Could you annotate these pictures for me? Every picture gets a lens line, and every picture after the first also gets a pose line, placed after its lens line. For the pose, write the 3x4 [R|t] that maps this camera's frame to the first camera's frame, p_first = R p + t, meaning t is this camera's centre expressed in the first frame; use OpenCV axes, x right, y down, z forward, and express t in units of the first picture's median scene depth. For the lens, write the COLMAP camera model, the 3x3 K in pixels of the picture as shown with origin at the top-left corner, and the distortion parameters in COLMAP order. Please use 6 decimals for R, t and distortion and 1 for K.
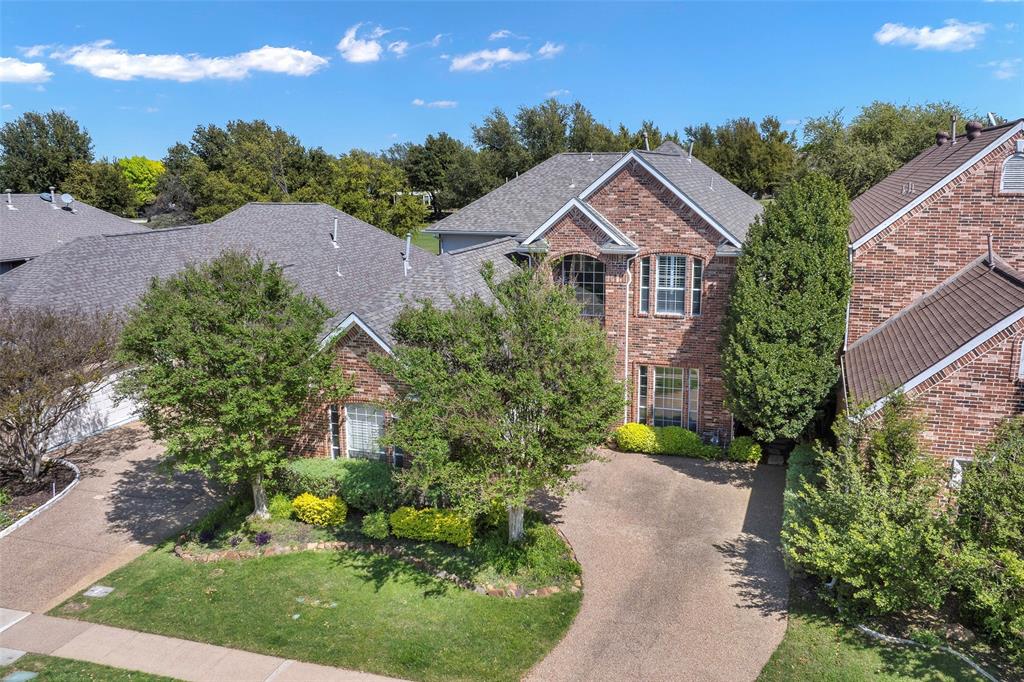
lens RADIAL K [[899.4, 0, 482.2], [0, 899.4, 312.0], [0, 0, 1]] dist [-0.004251, -0.015432]
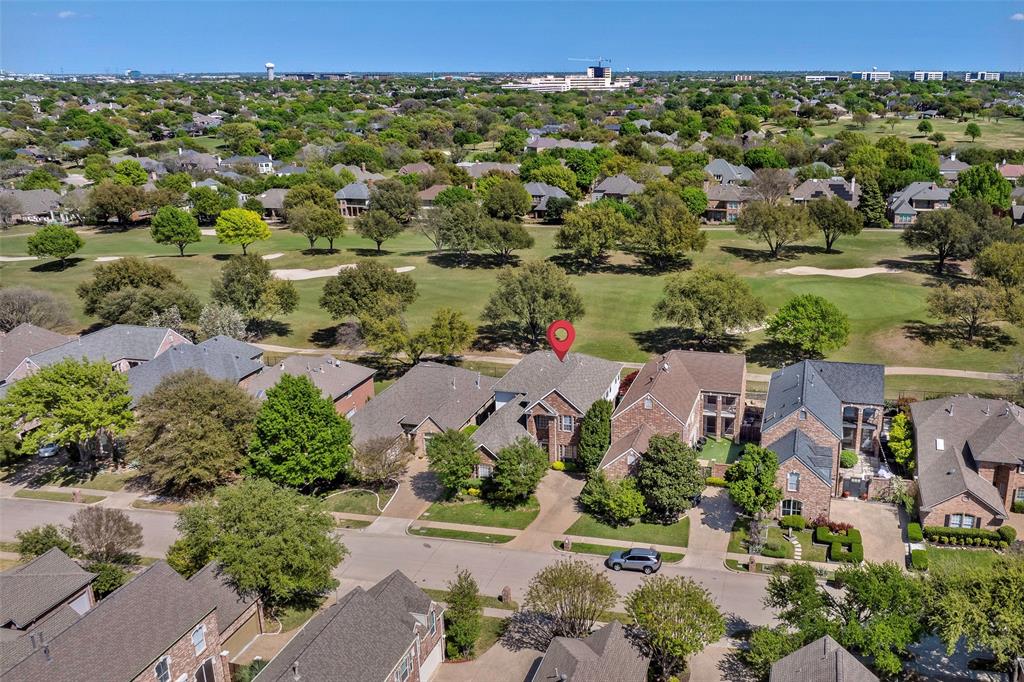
lens RADIAL K [[1003.1, 0, 517.3], [0, 1003.1, 348.2], [0, 0, 1]] dist [-0.006220, 0.000000]
pose [[0.998869, -0.031837, 0.035324, -0.131449], [0.026631, 0.989915, 0.139140, -1.018030], [-0.039398, -0.138042, 0.989643, -3.293913]]
